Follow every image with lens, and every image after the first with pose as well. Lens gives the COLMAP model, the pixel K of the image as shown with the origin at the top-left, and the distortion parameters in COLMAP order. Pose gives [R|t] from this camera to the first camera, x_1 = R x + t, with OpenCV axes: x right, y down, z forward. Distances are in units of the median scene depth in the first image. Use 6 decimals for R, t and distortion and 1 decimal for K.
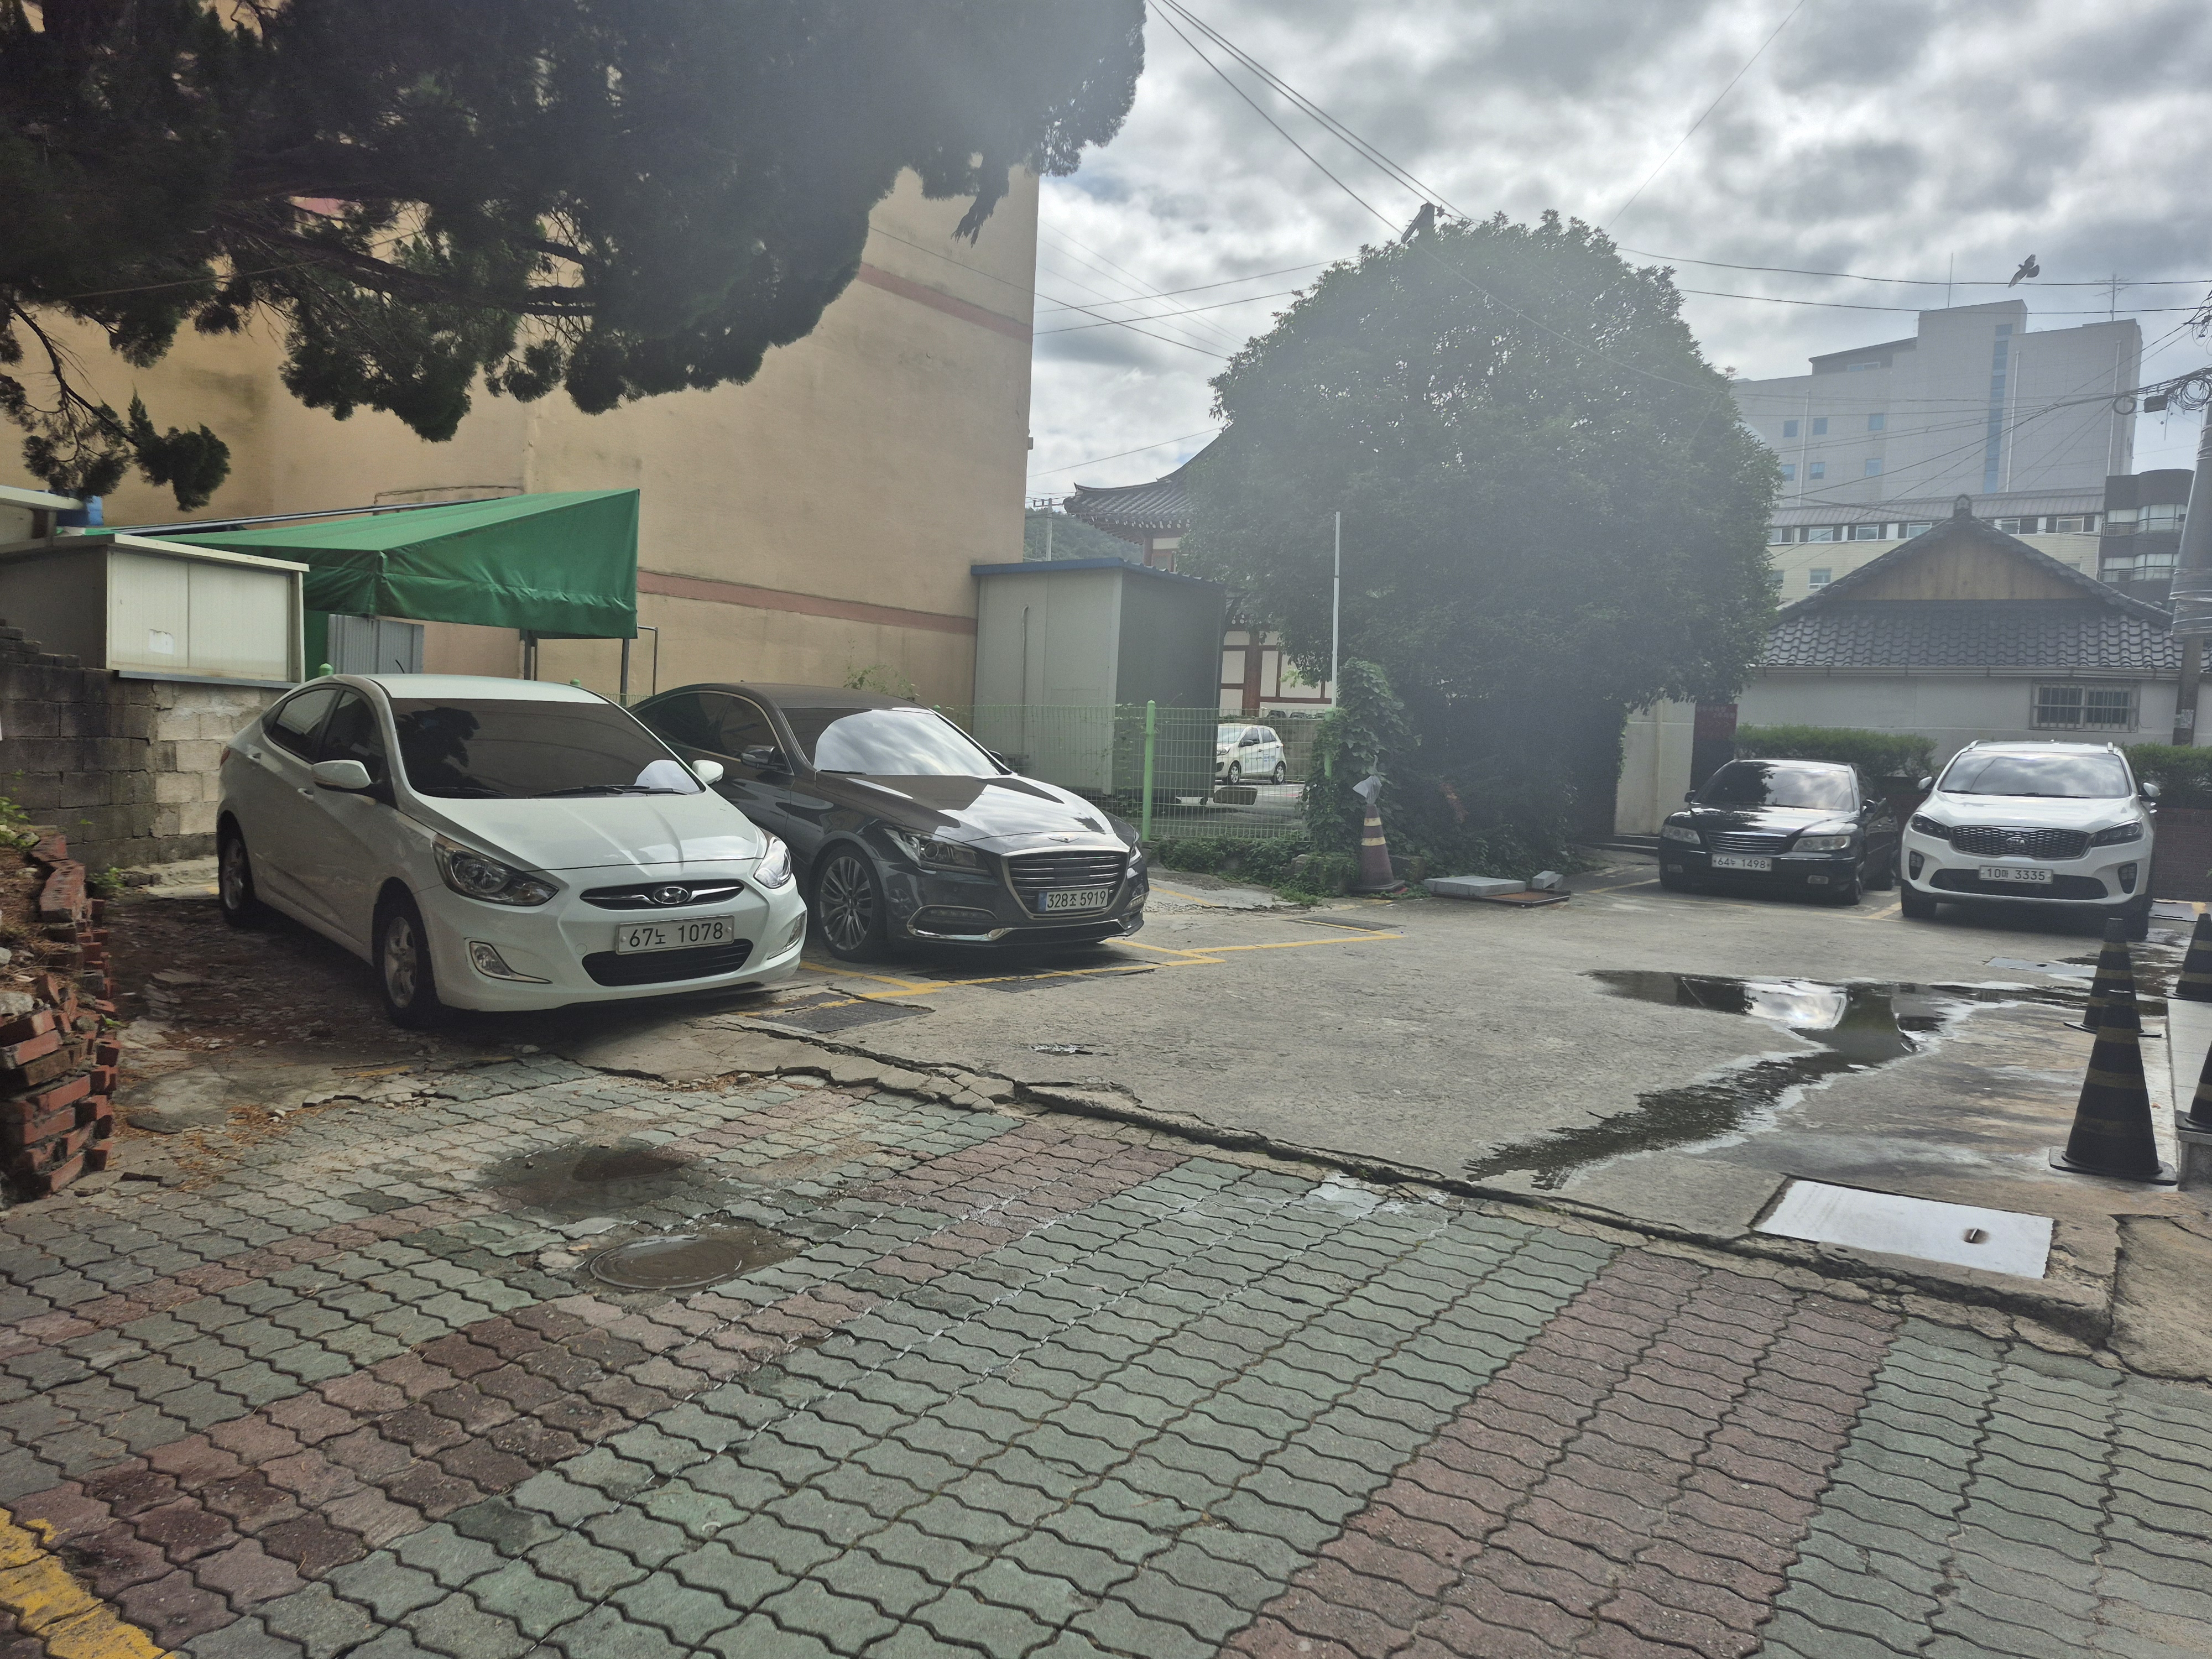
lens RADIAL K [[1466.4, 0, 1106.0], [0, 1466.4, 829.5], [0, 0, 1]] dist [0.030650, -0.037647]
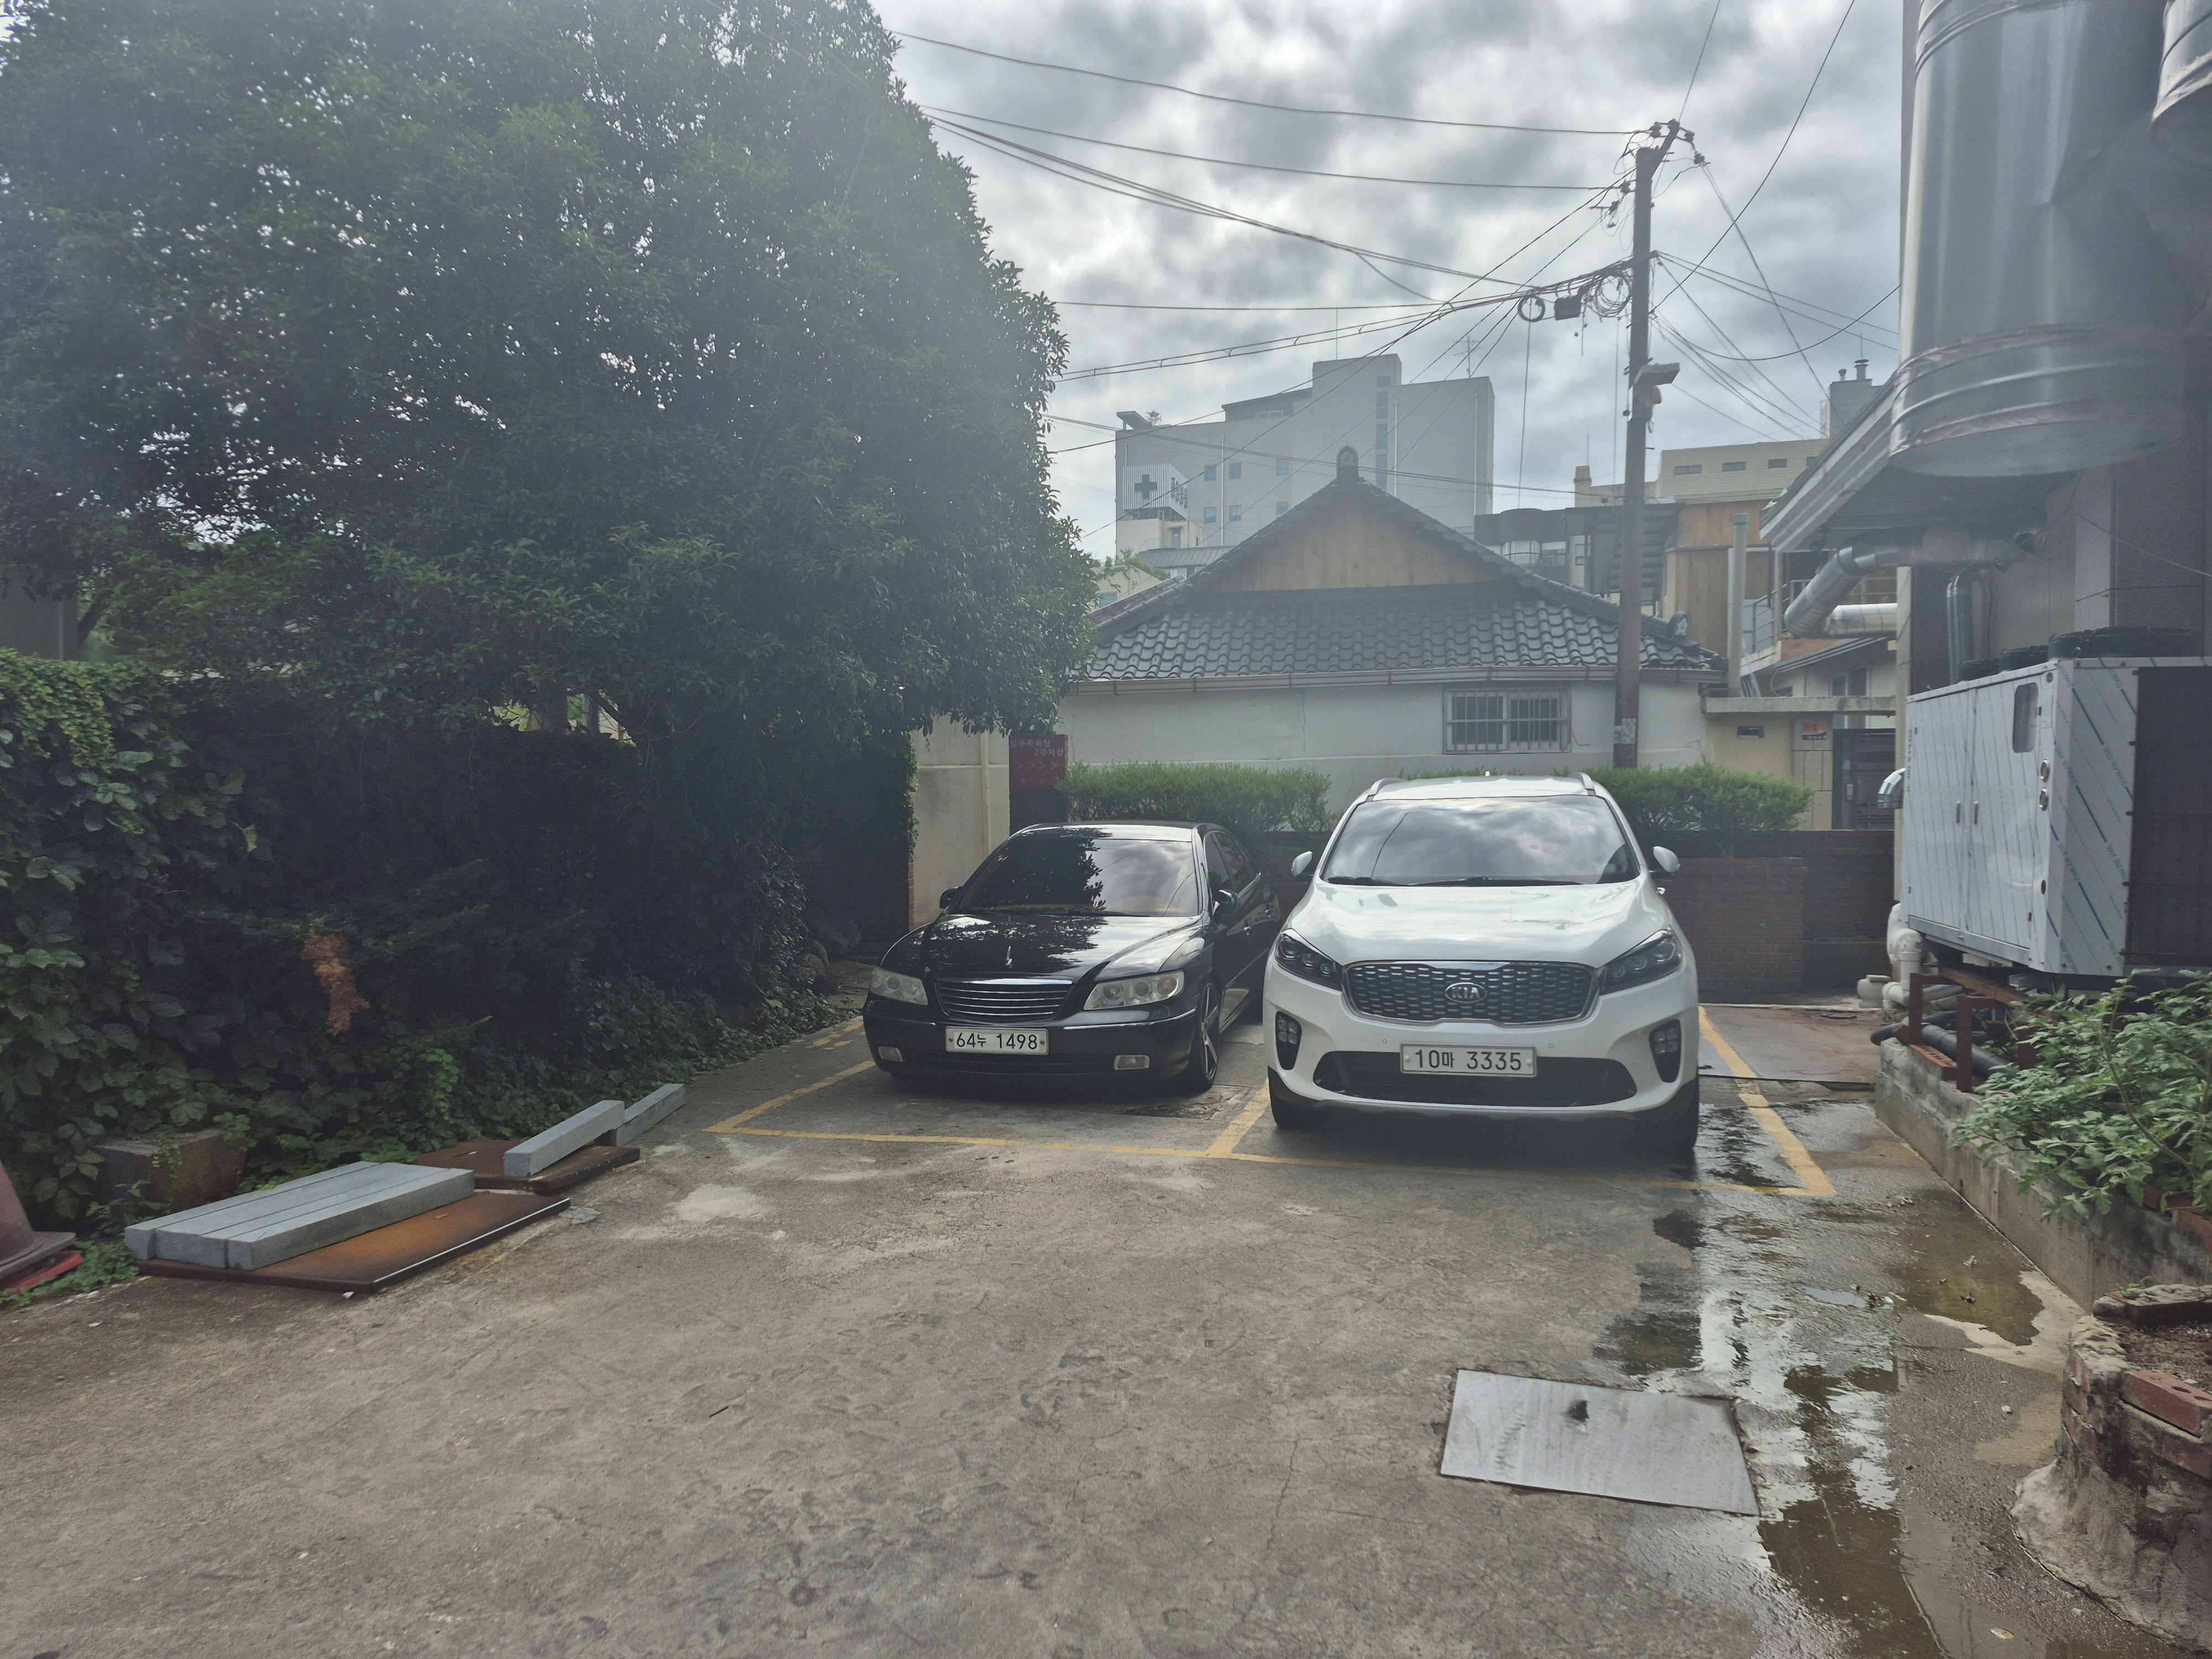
lens RADIAL K [[1436.2, 0, 1106.0], [0, 1436.2, 829.5], [0, 0, 1]] dist [0.103778, -0.001844]
pose [[0.941667, -0.059156, 0.331307, 0.232471], [0.068902, 0.997466, -0.017738, -0.030077], [-0.329418, 0.039531, 0.943356, 0.388379]]
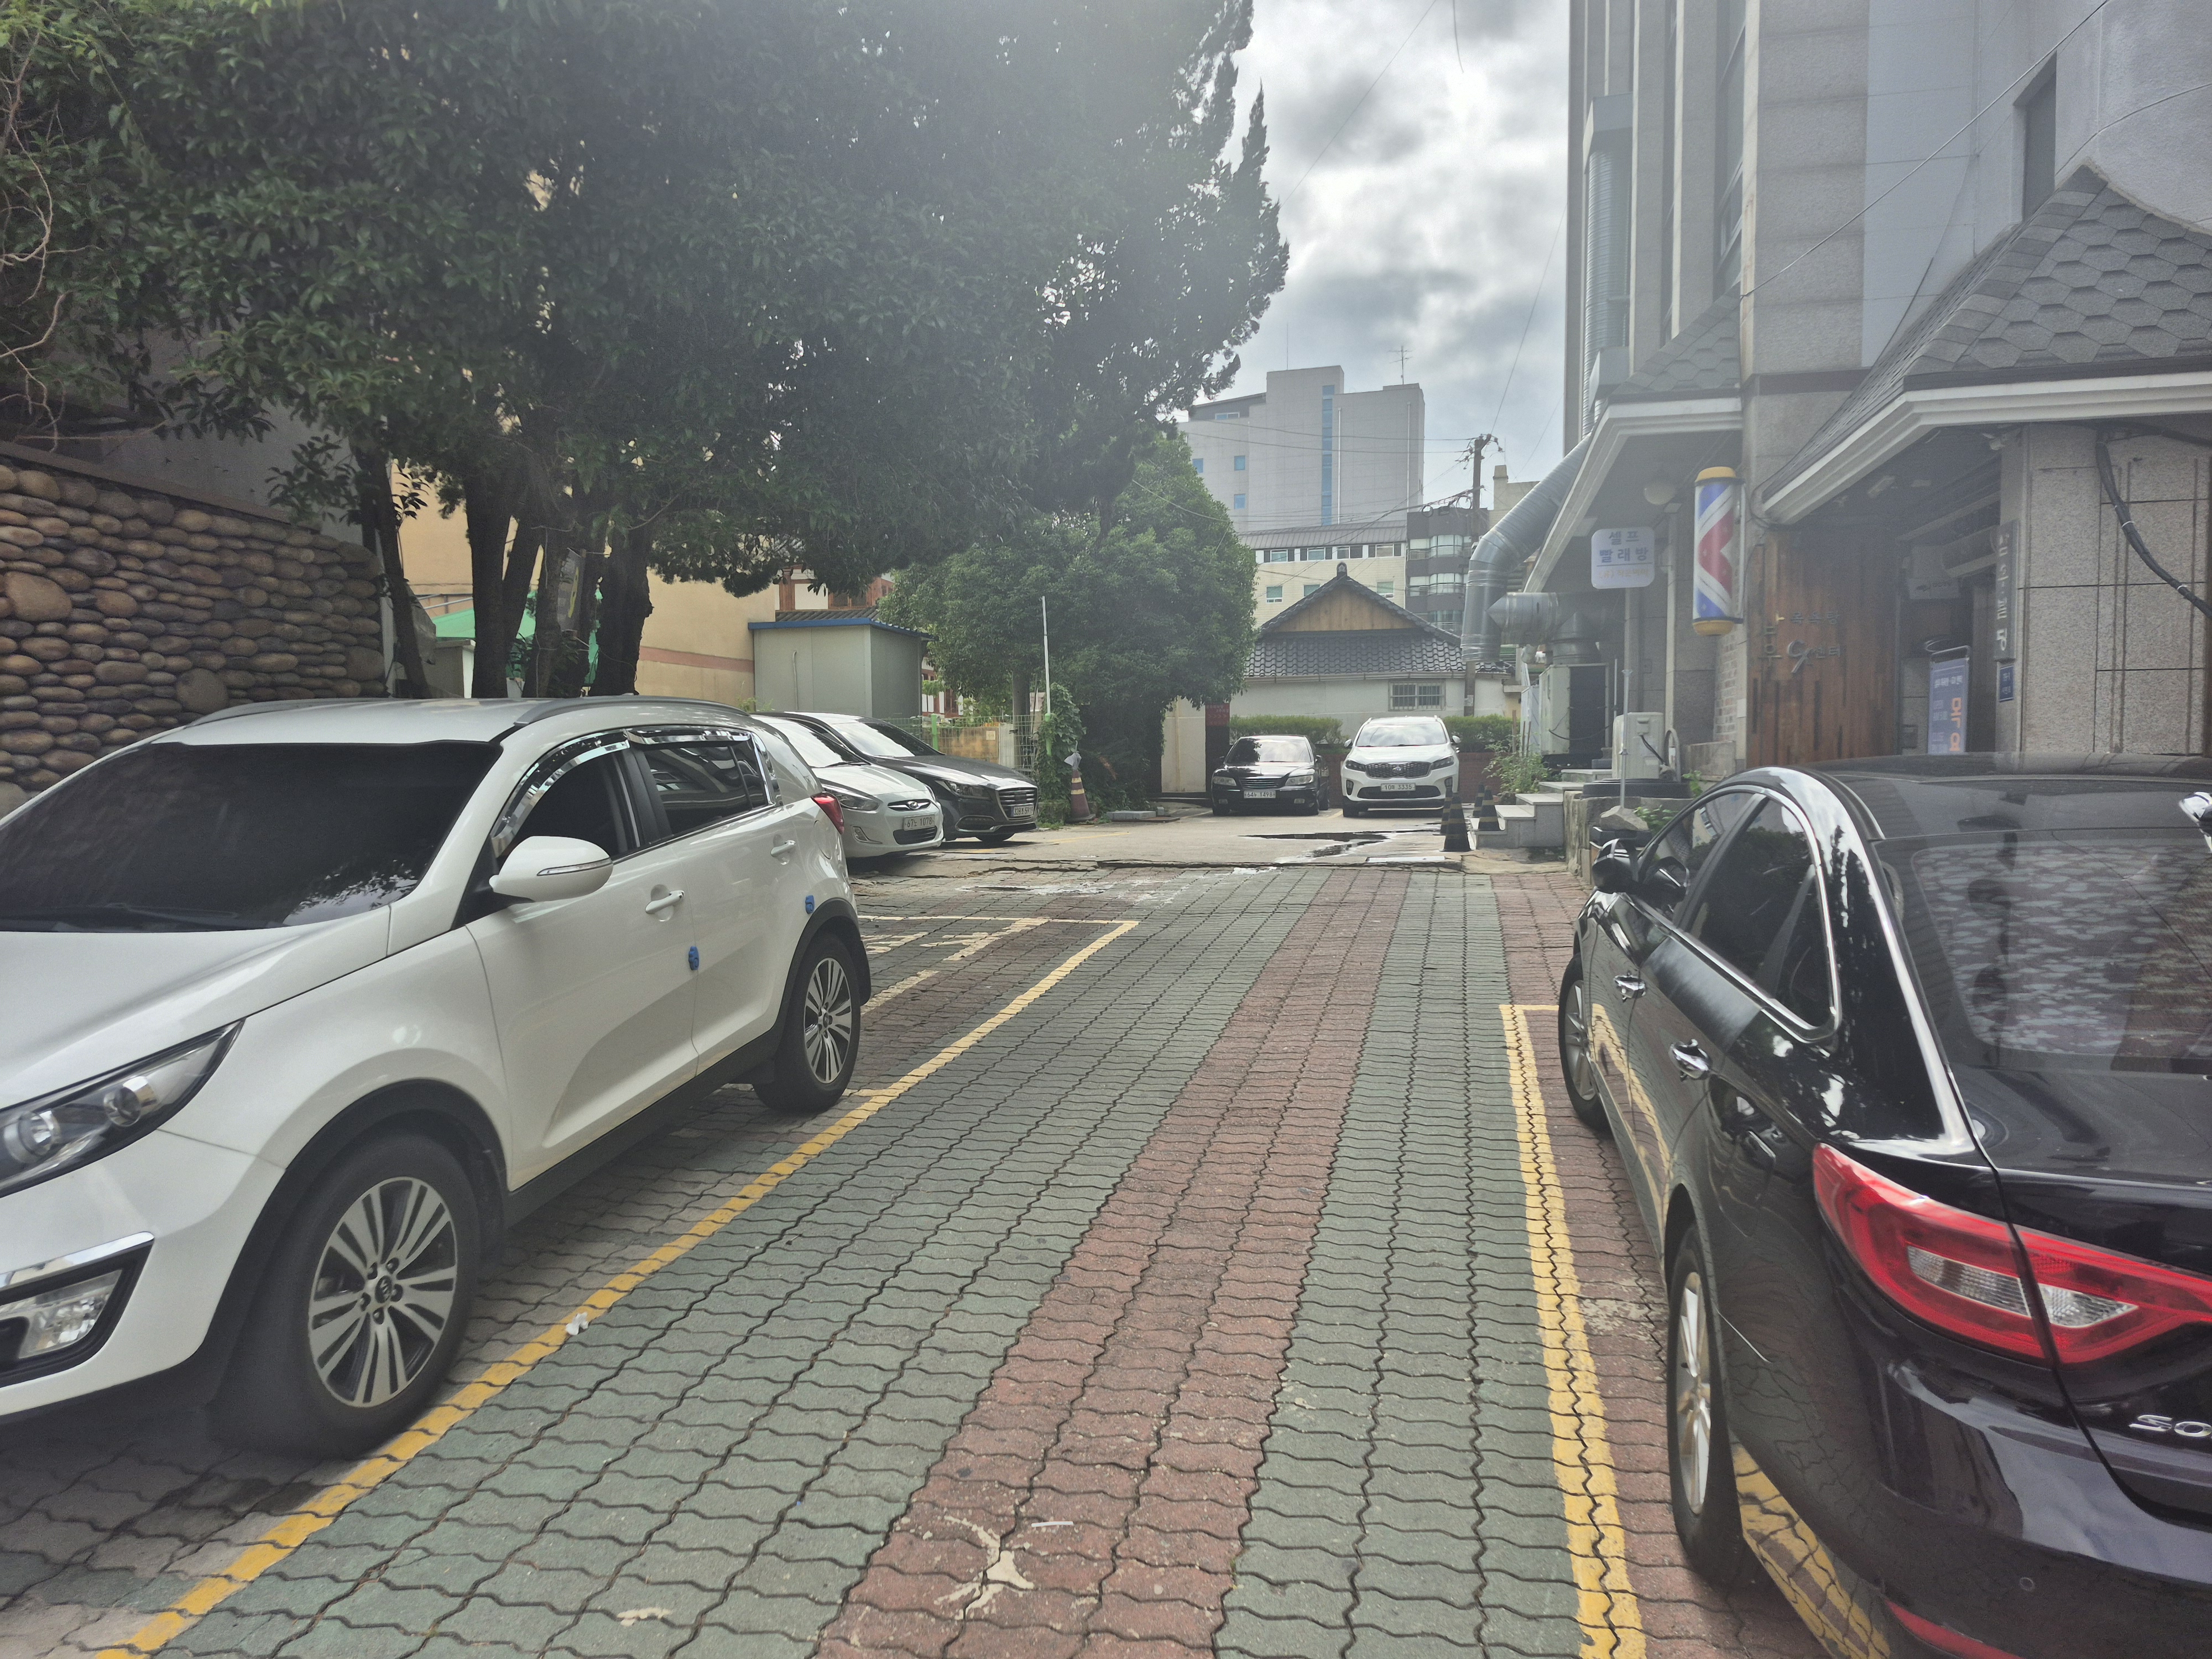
lens RADIAL K [[1436.2, 0, 1106.0], [0, 1436.2, 829.5], [0, 0, 1]] dist [0.103778, -0.001844]
pose [[0.926309, -0.070757, 0.370061, -0.276826], [0.072467, 0.997327, 0.009297, 0.026669], [-0.369730, 0.018206, 0.928961, -0.382127]]
